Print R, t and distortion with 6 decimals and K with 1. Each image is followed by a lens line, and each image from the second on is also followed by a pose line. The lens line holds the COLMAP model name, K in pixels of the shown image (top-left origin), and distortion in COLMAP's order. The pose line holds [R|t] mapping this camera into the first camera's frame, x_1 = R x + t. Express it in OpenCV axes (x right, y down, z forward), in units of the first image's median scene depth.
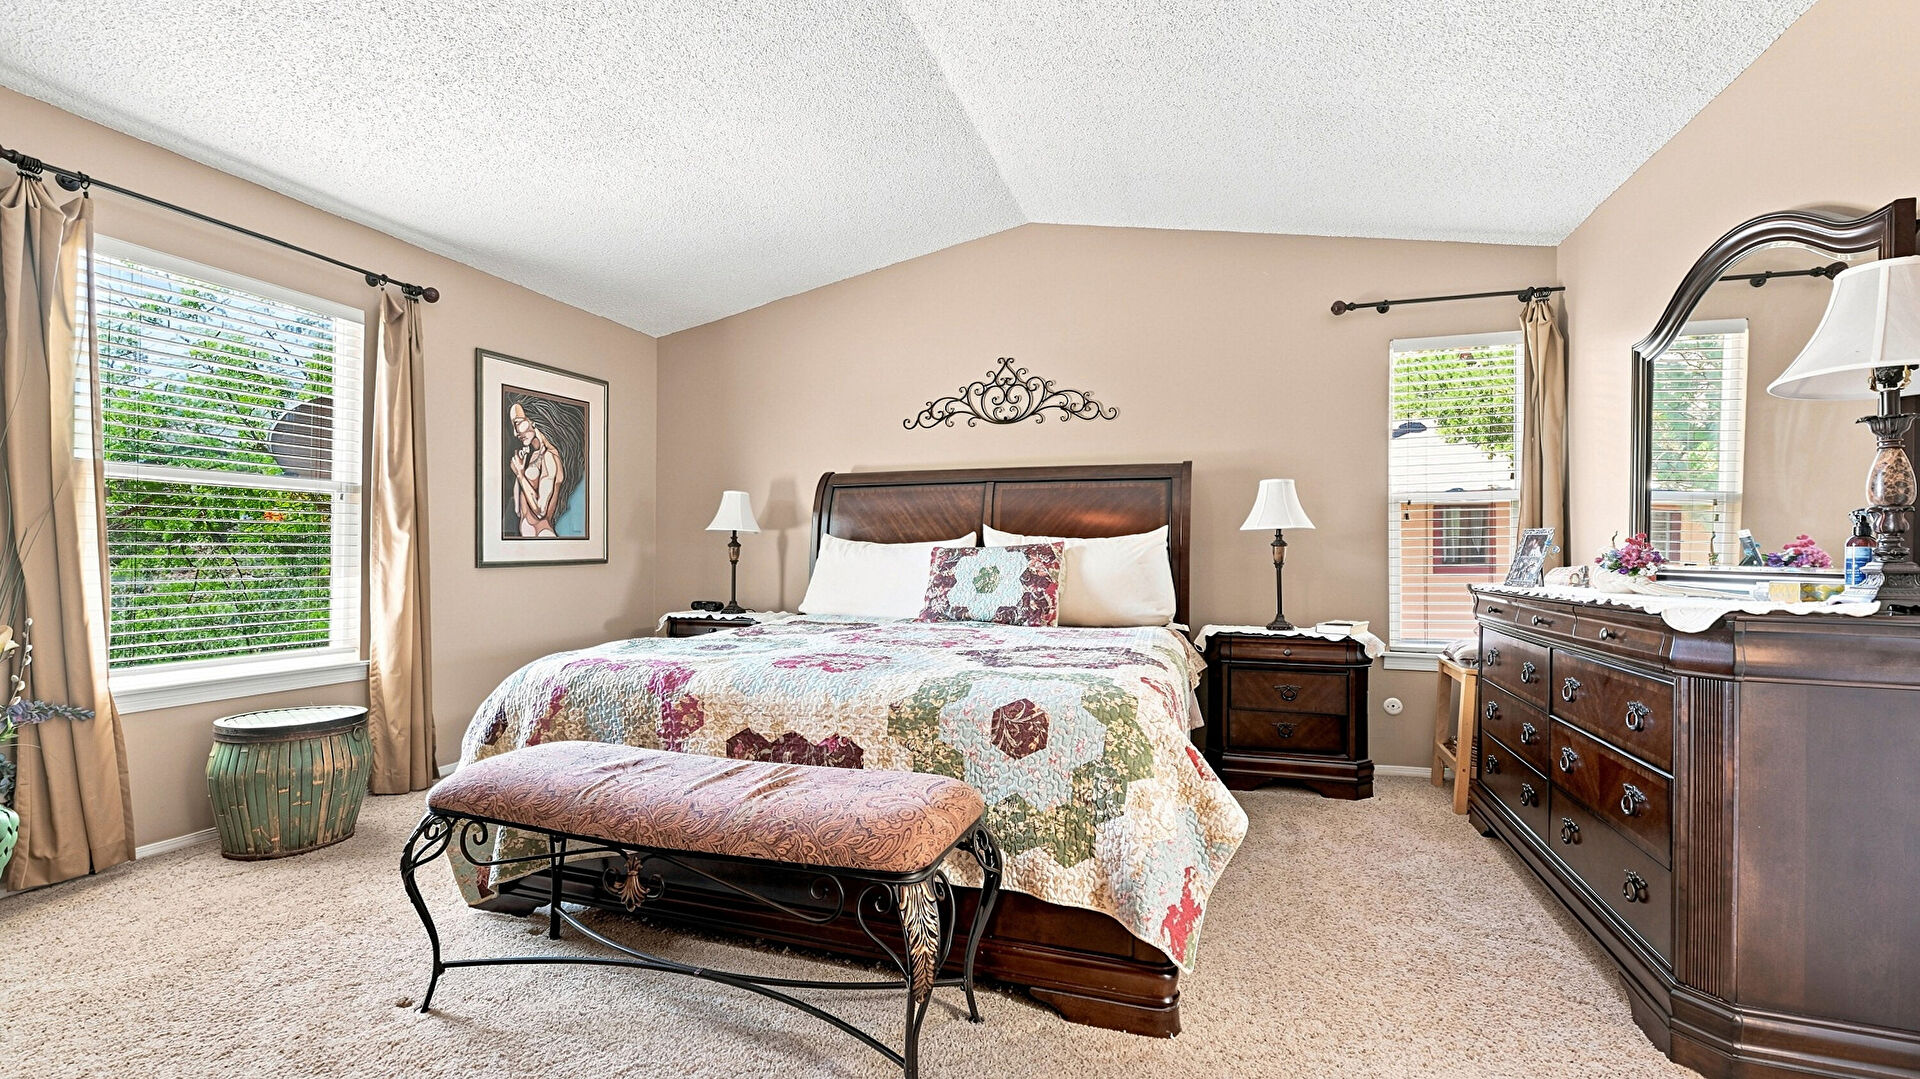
lens RADIAL K [[788.9, 0, 952.3], [0, 788.9, 546.4], [0, 0, 1]] dist [-0.001161, -0.000433]
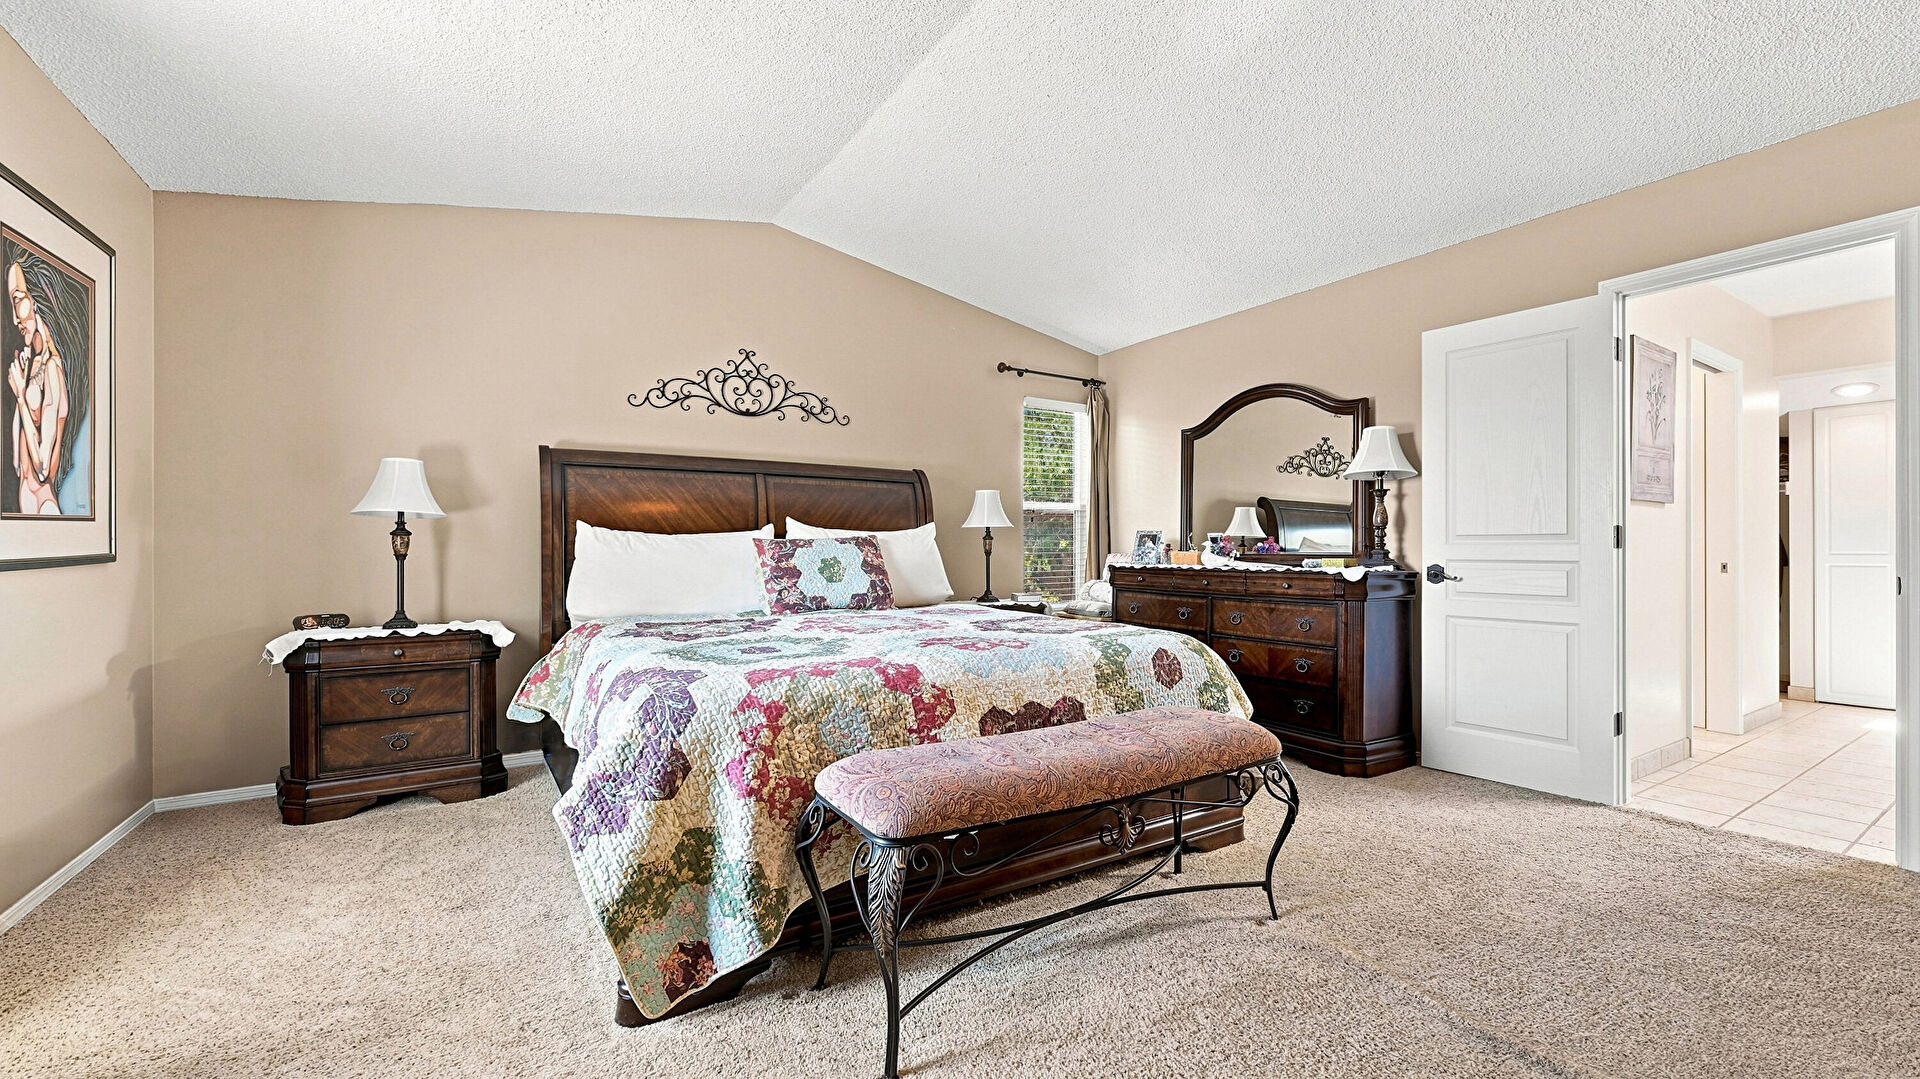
lens RADIAL K [[788.9, 0, 917.6], [0, 788.9, 548.0], [0, 0, 1]] dist [-0.001161, -0.000433]
pose [[0.641752, -0.002943, 0.766907, -0.595584], [-0.008067, 0.999911, 0.010588, 0.000559], [-0.766870, -0.012982, 0.641671, 0.196975]]
